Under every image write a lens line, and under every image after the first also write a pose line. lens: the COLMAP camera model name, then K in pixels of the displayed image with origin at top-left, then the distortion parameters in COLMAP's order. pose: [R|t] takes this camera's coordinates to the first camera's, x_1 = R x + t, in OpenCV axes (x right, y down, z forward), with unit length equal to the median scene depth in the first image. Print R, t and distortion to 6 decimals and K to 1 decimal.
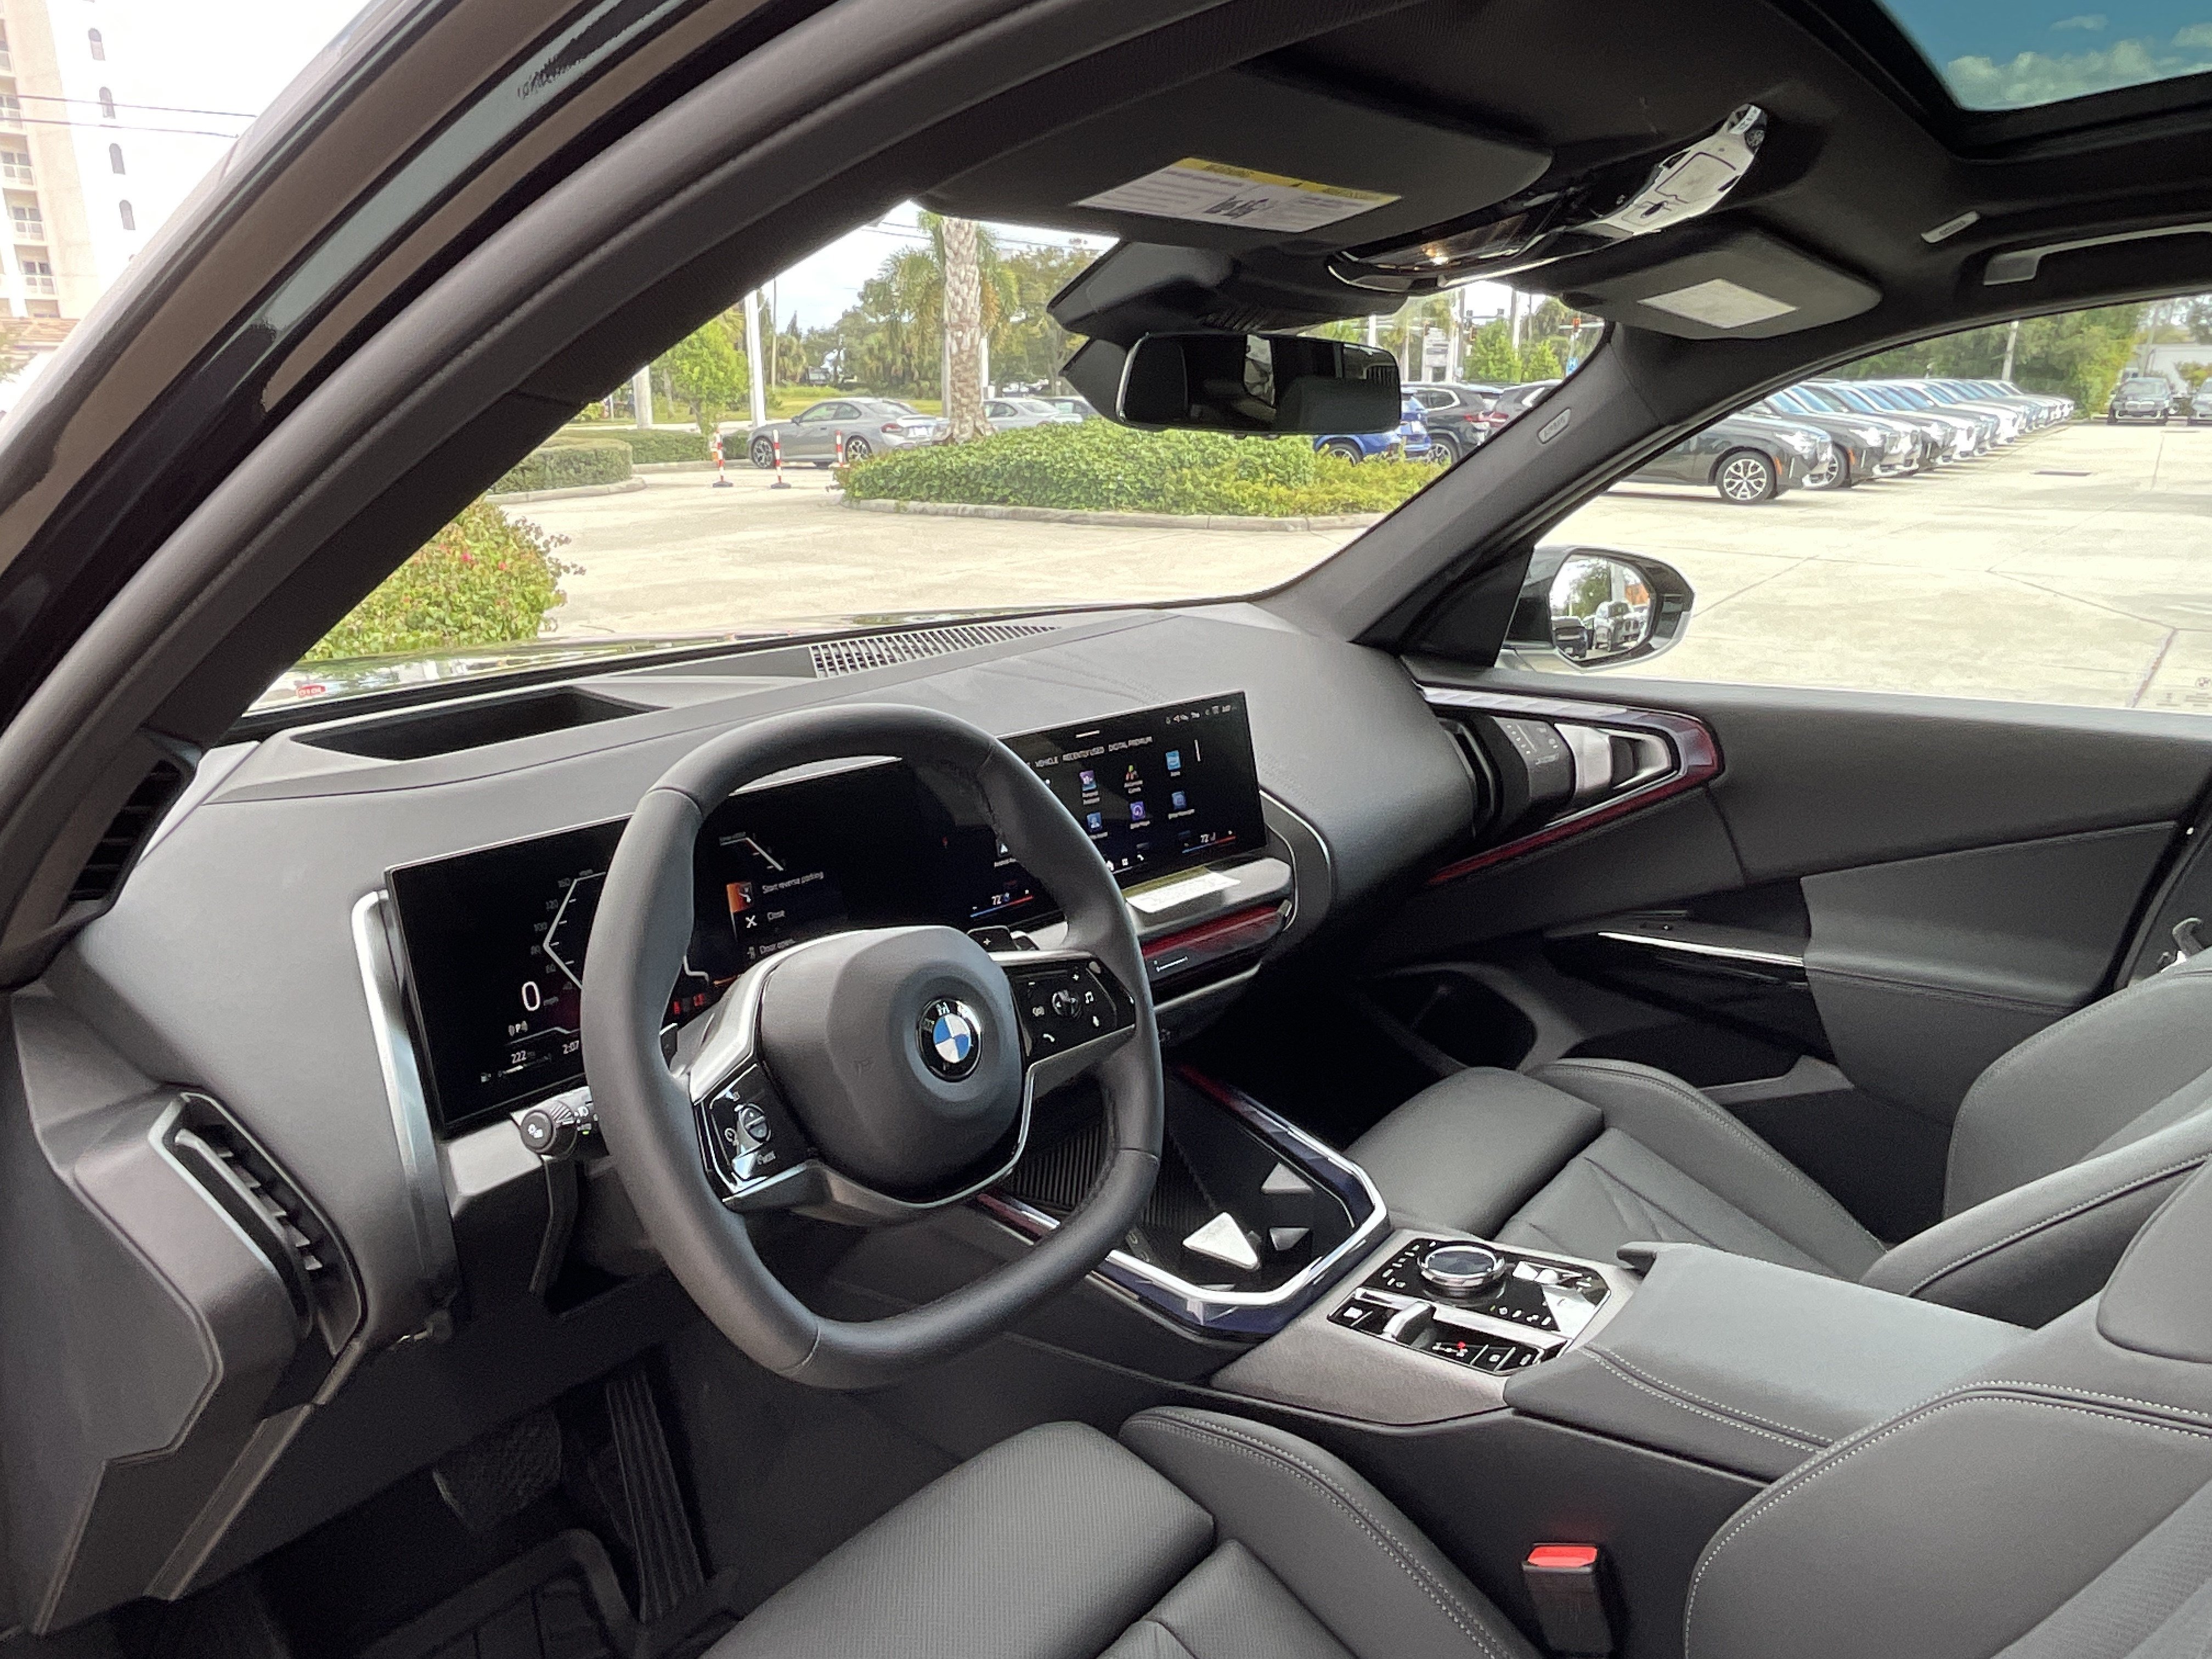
lens RADIAL K [[1483.9, 0, 1110.0], [0, 1483.9, 836.5], [0, 0, 1]] dist [-0.026230, 0.000141]
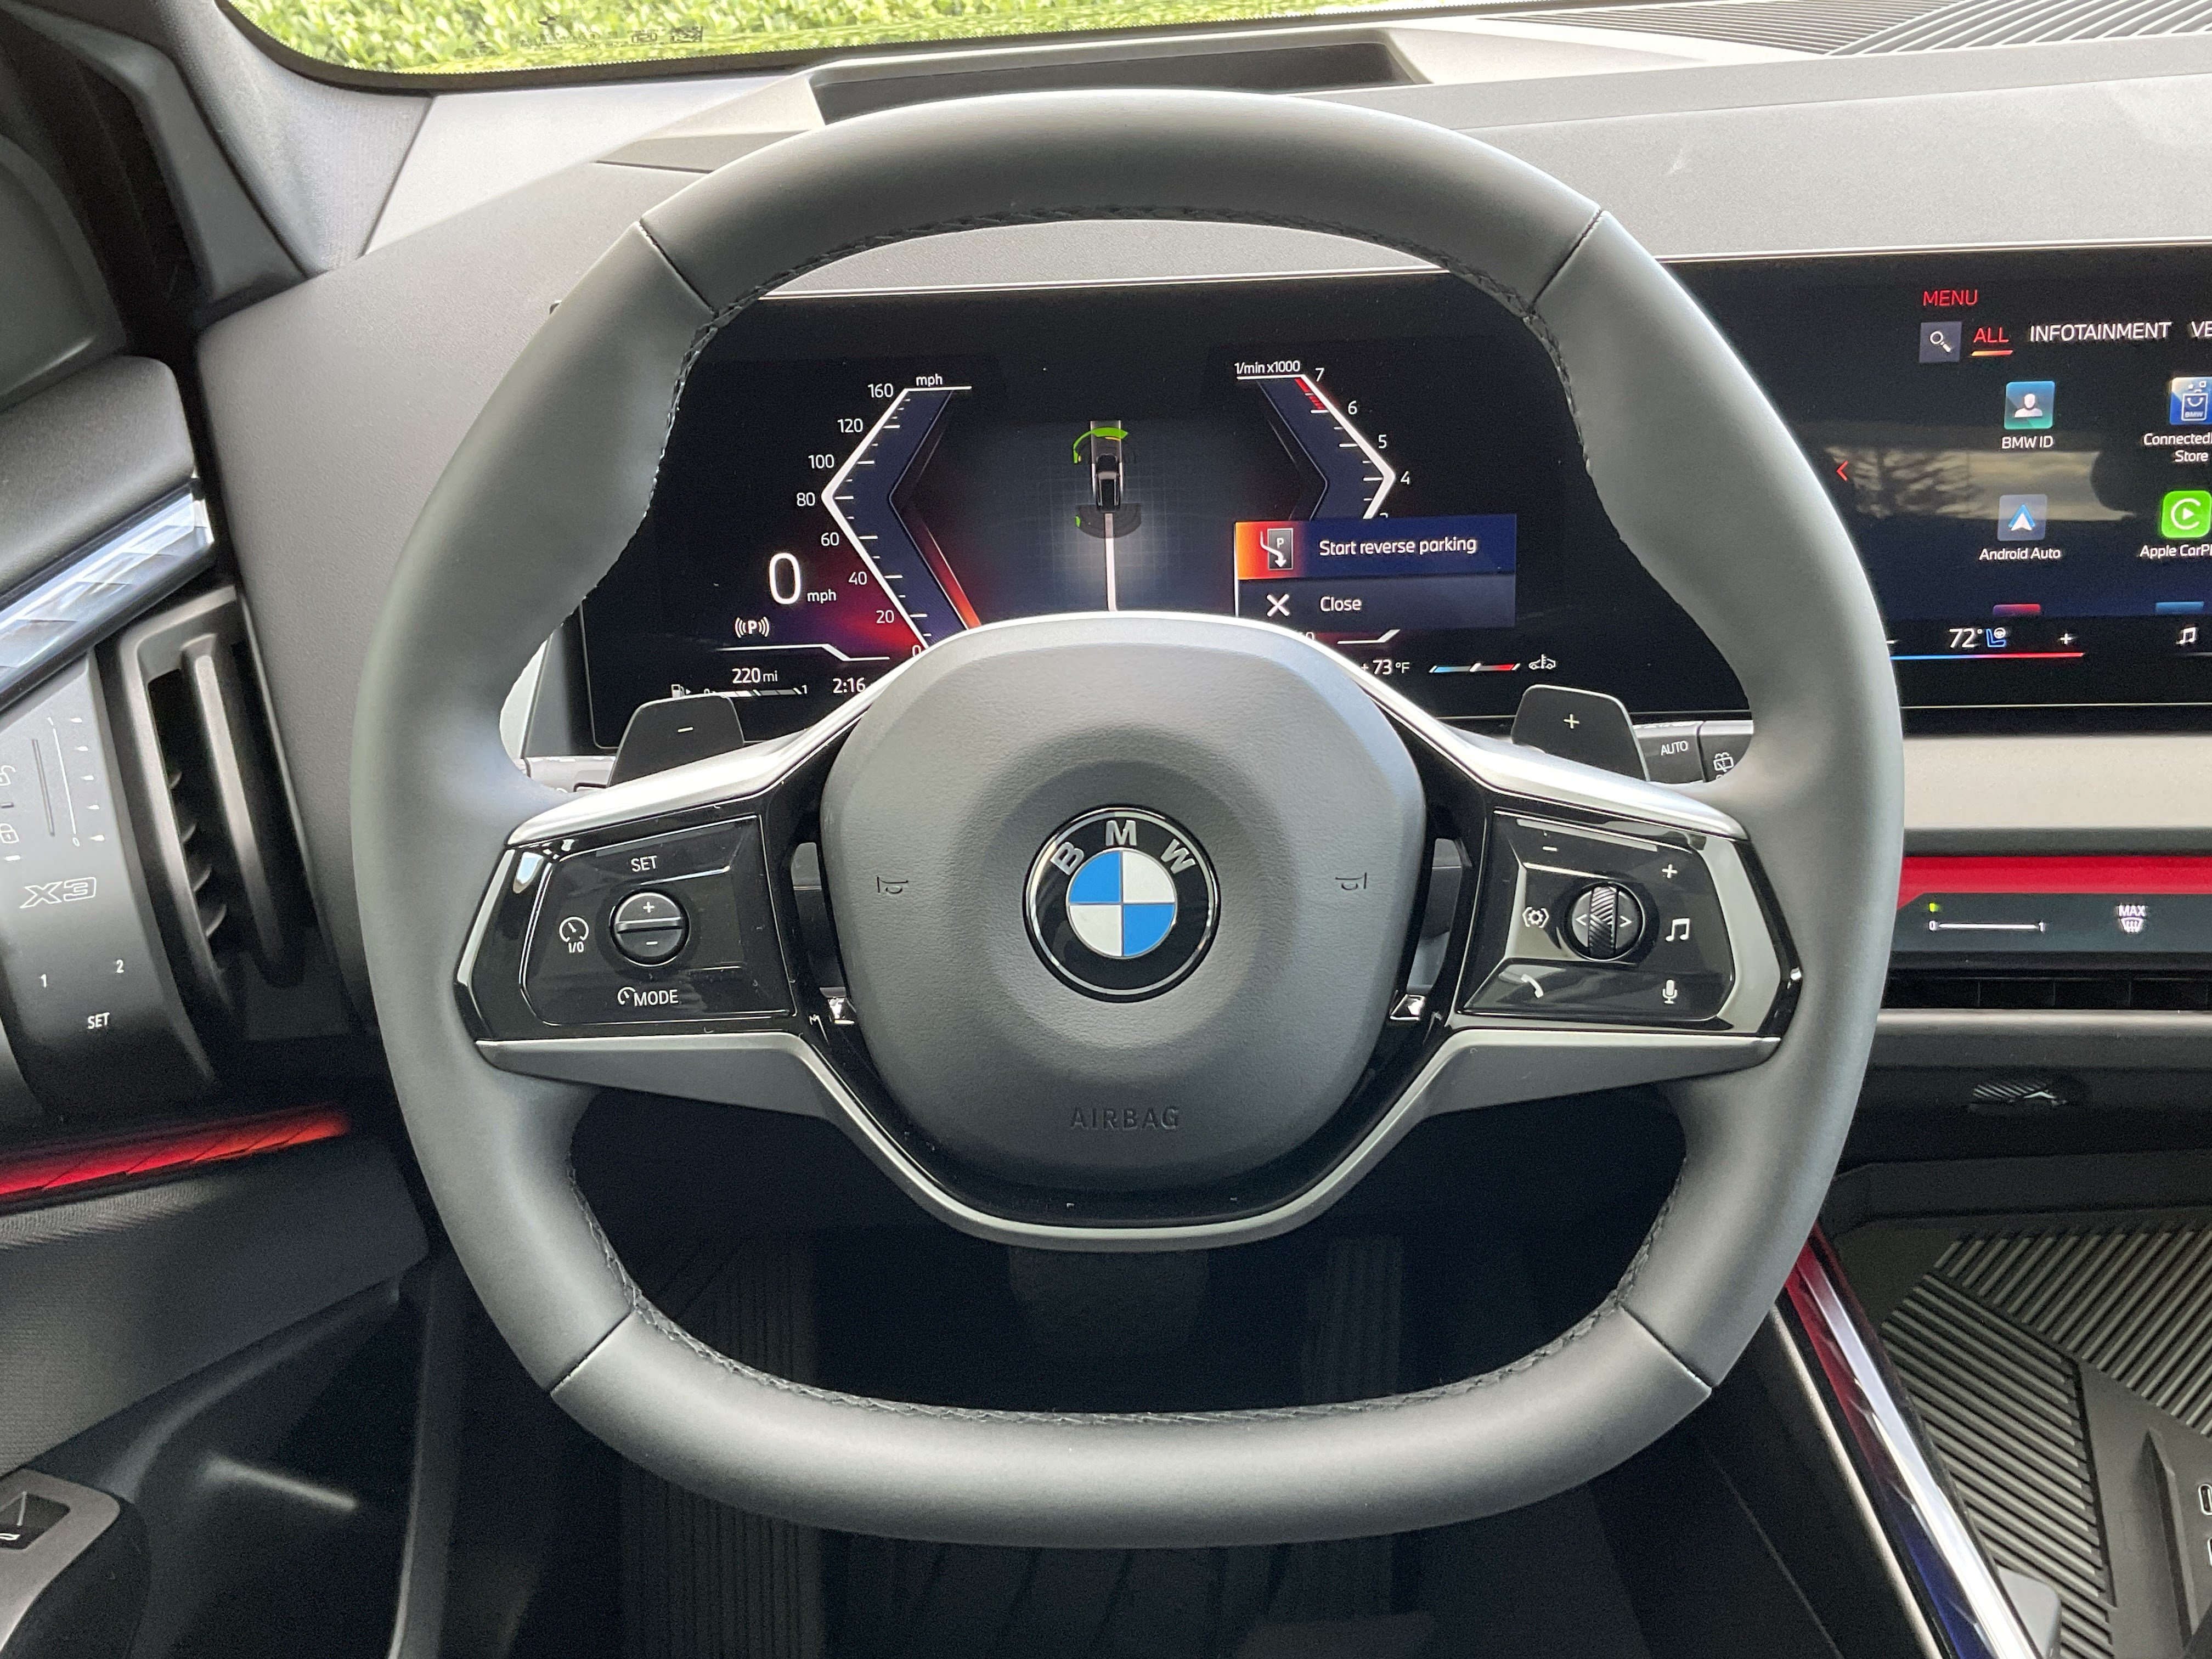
lens RADIAL K [[2277.6, 0, 1108.6], [0, 2277.6, 831.1], [0, 0, 1]] dist [0.046325, 0.000000]
pose [[0.618670, 0.322690, -0.716323, 0.234066], [-0.159506, 0.944358, 0.287654, -0.049084], [0.769289, -0.063705, 0.635717, 0.364911]]
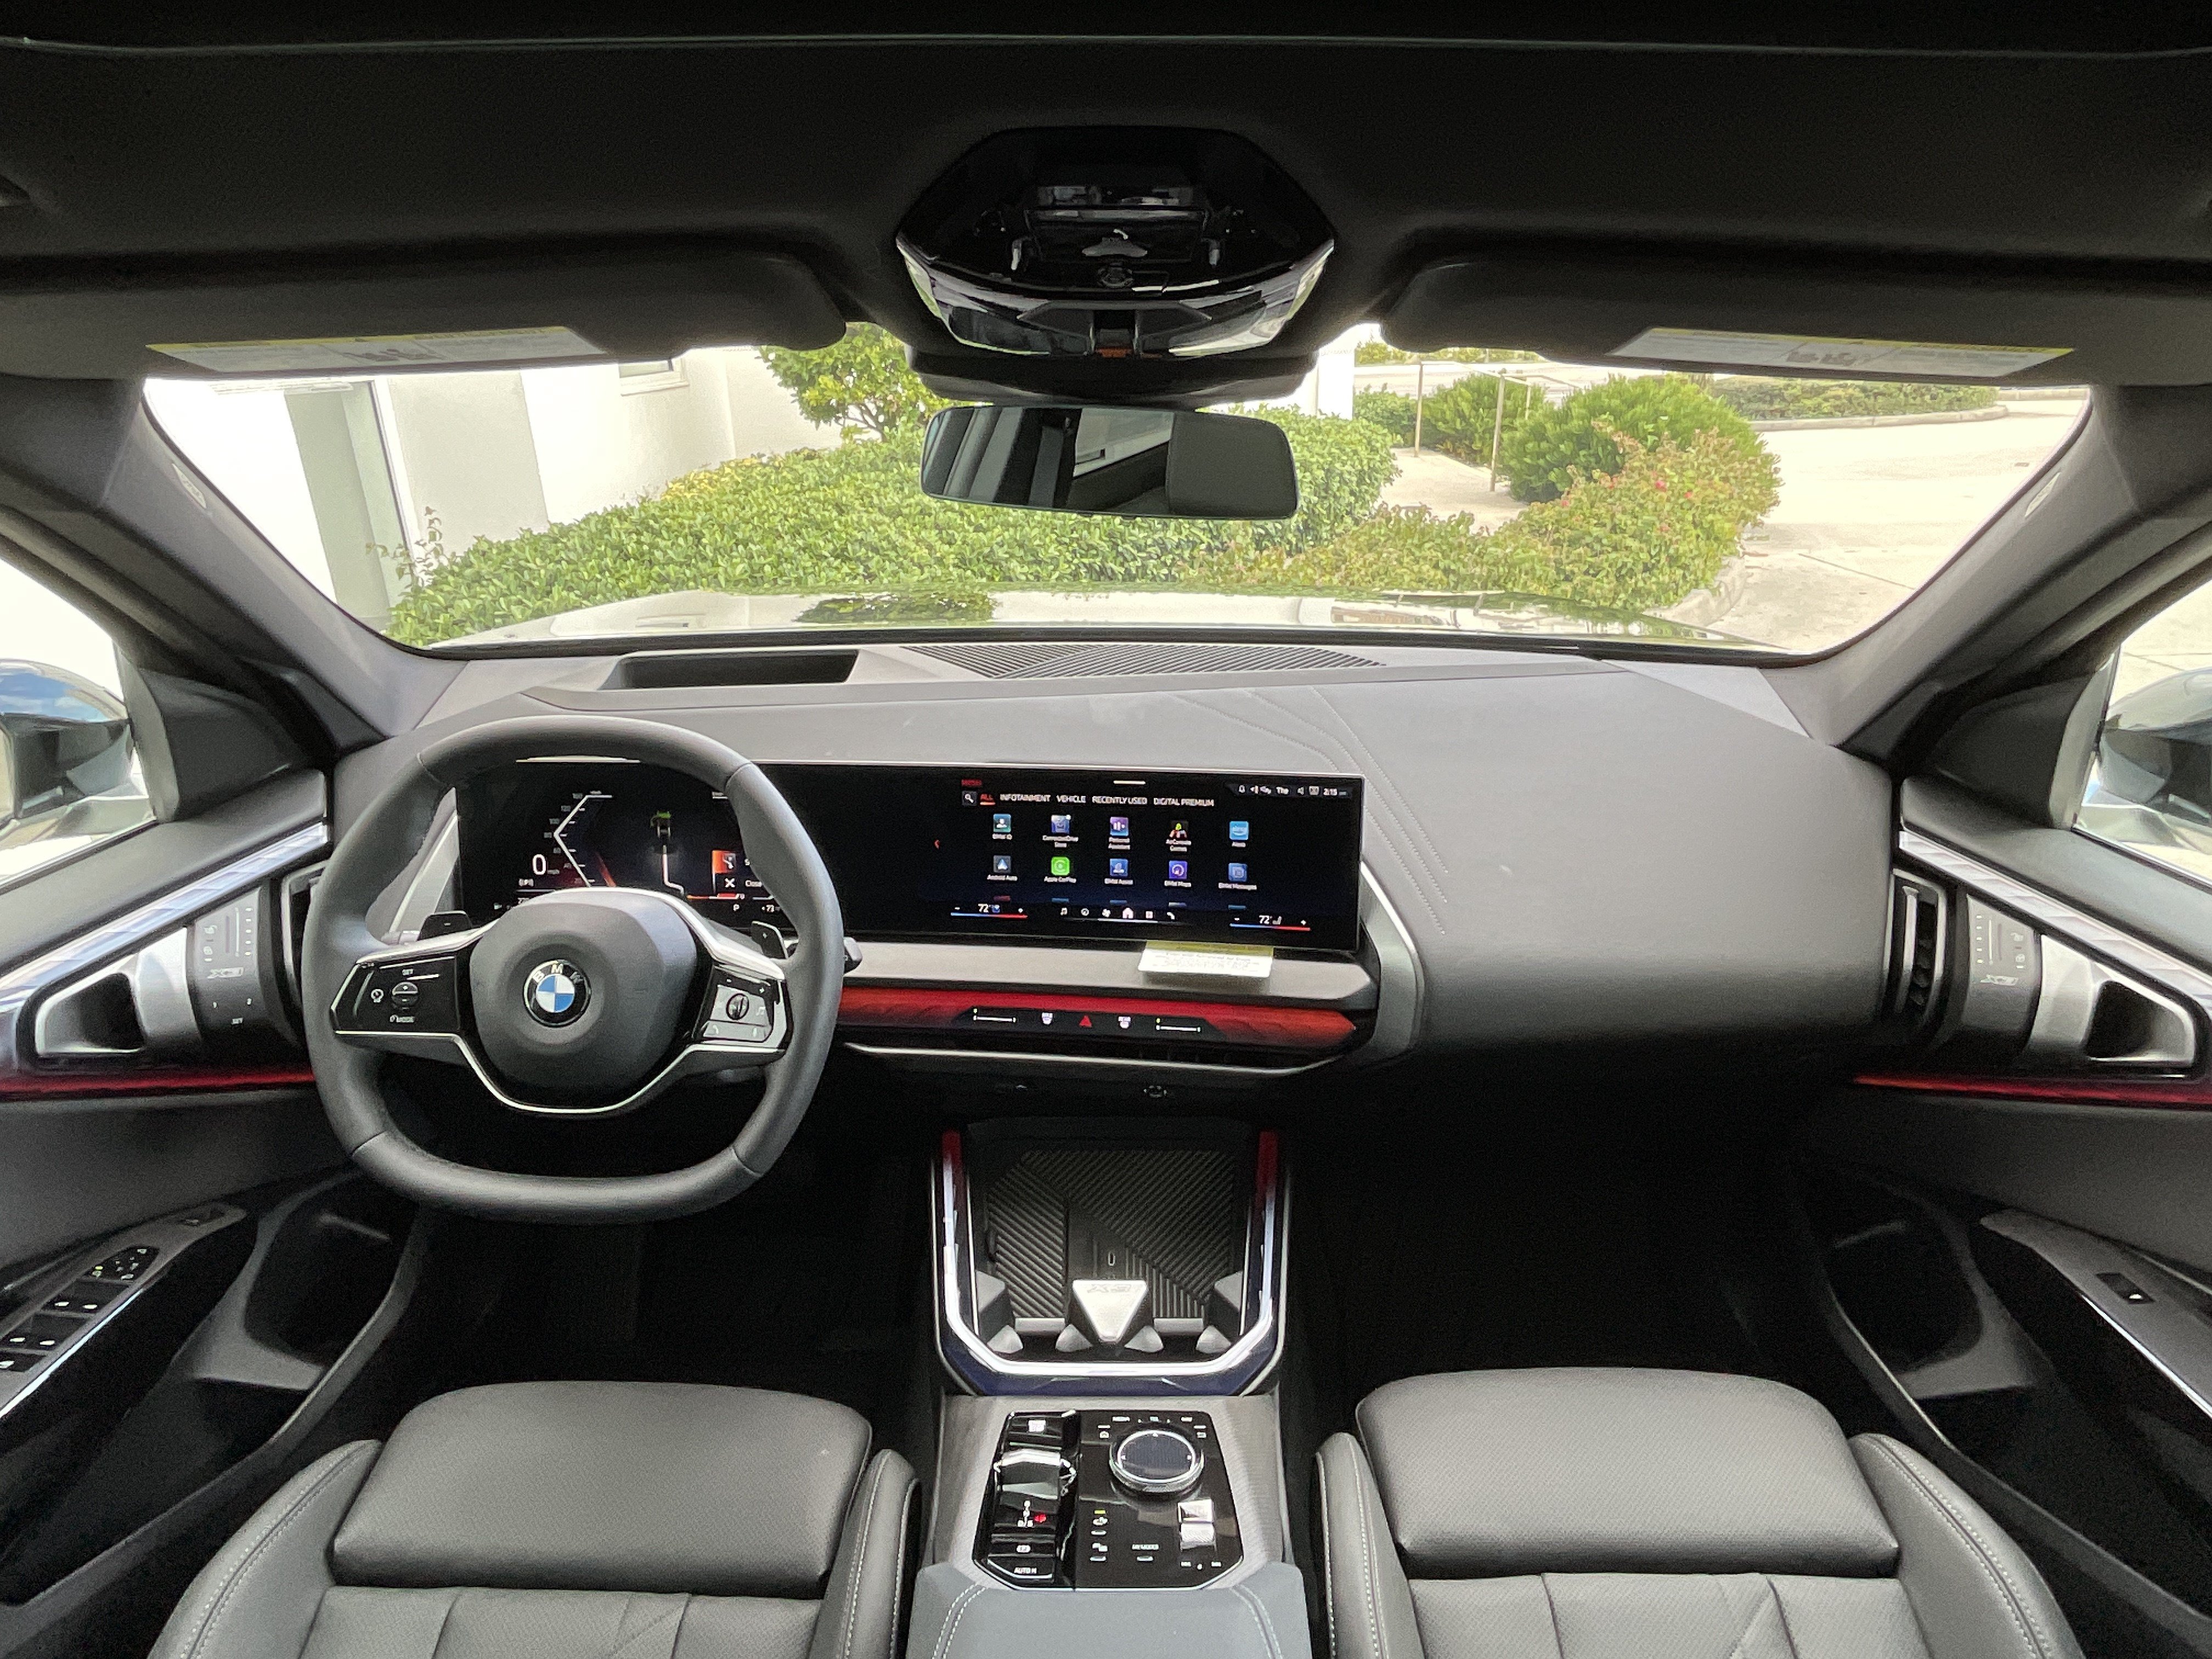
lens RADIAL K [[1276.3, 0, 1104.7], [0, 1276.3, 824.1], [0, 0, 1]] dist [-0.006222, -0.000040]
pose [[0.614499, 0.269687, -0.741391, 0.610450], [-0.204972, 0.962061, 0.180067, -0.189548], [0.761825, 0.041313, 0.646464, 0.413224]]
